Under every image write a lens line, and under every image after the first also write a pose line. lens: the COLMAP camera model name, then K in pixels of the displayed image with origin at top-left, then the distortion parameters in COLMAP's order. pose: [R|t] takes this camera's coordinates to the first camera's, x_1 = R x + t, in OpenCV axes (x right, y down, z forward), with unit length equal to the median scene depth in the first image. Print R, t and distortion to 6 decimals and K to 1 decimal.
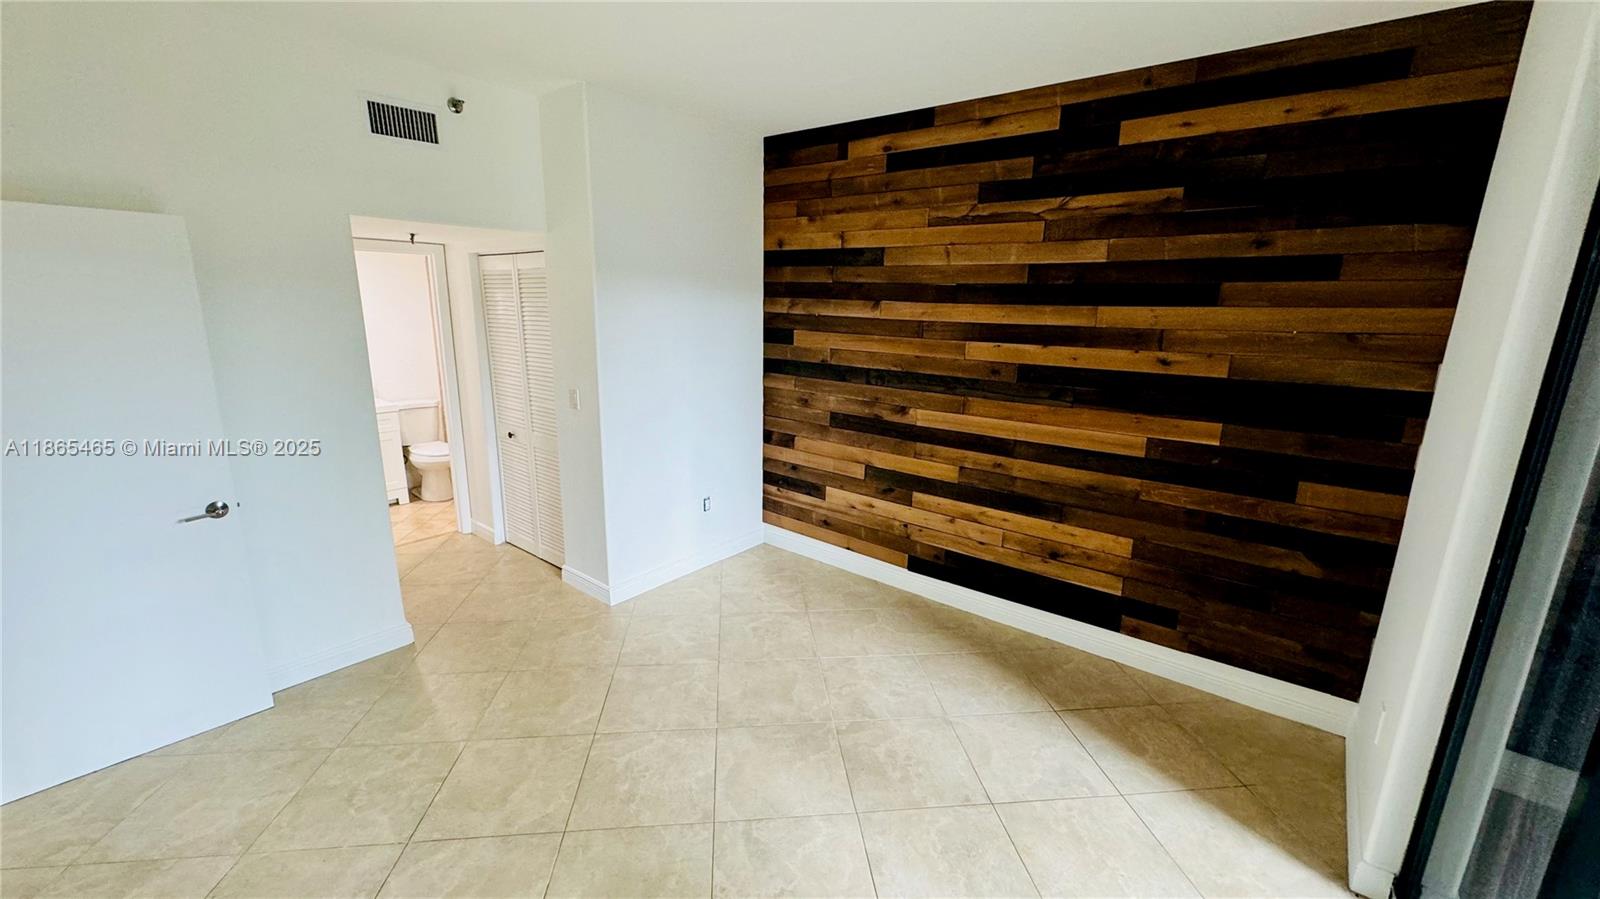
lens RADIAL K [[637.4, 0, 800.0], [0, 637.4, 449.5], [0, 0, 1]] dist [0.001152, -0.000136]
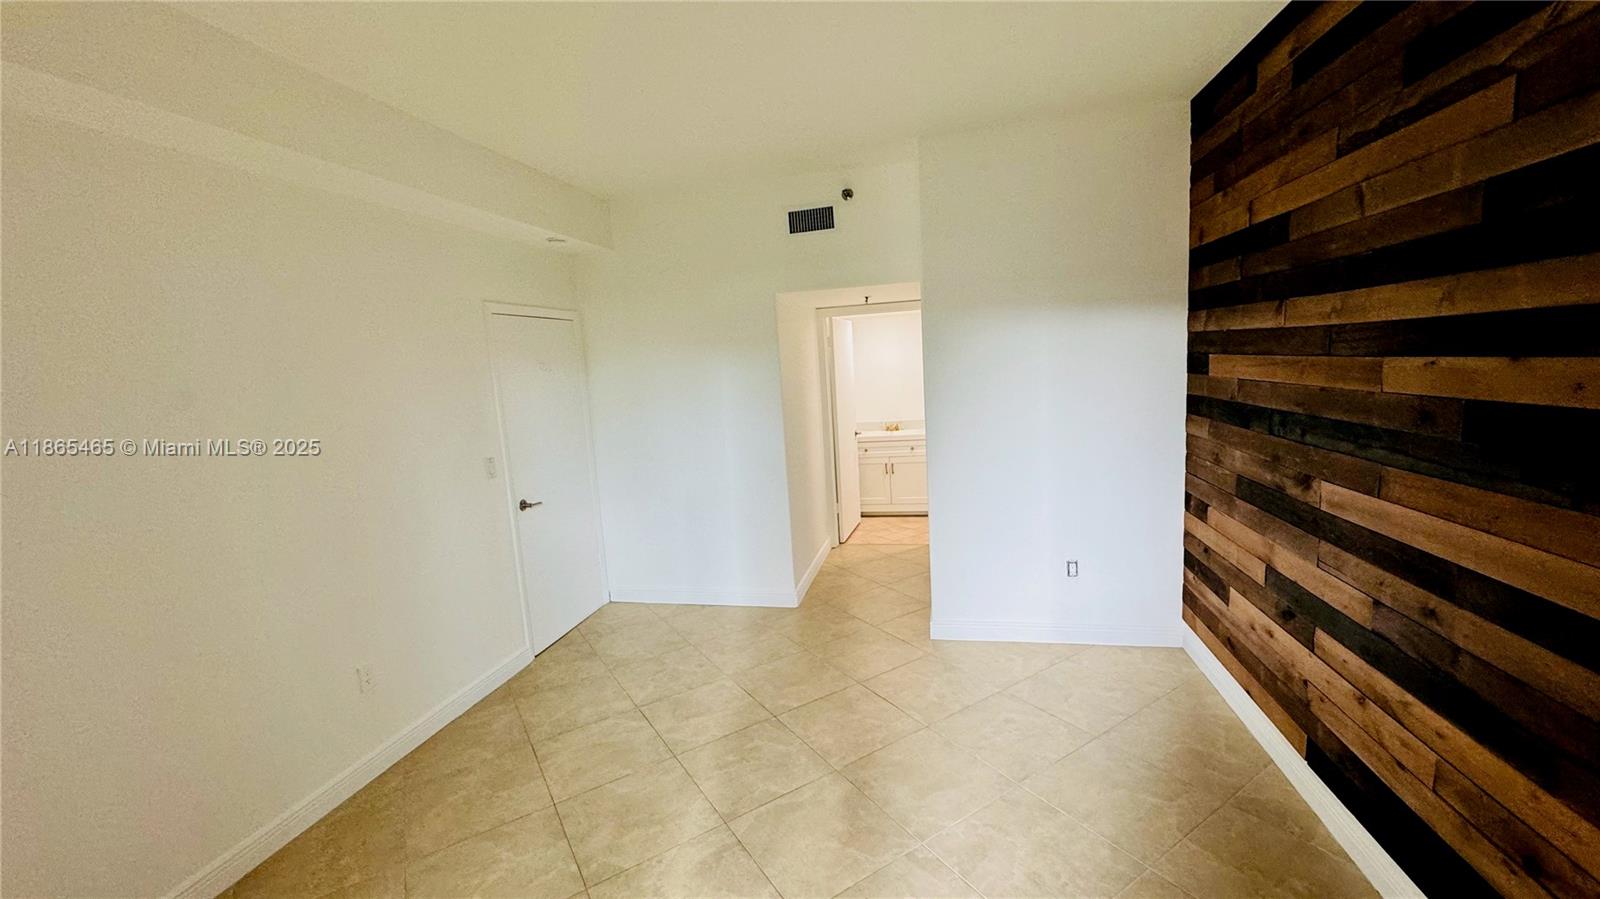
lens RADIAL K [[637.4, 0, 800.0], [0, 637.4, 449.5], [0, 0, 1]] dist [0.001152, -0.000136]
pose [[0.444457, 0.075550, -0.892609, 0.489160], [-0.136916, 0.990459, 0.015657, -0.037054], [0.885275, 0.115254, 0.450561, 0.337989]]
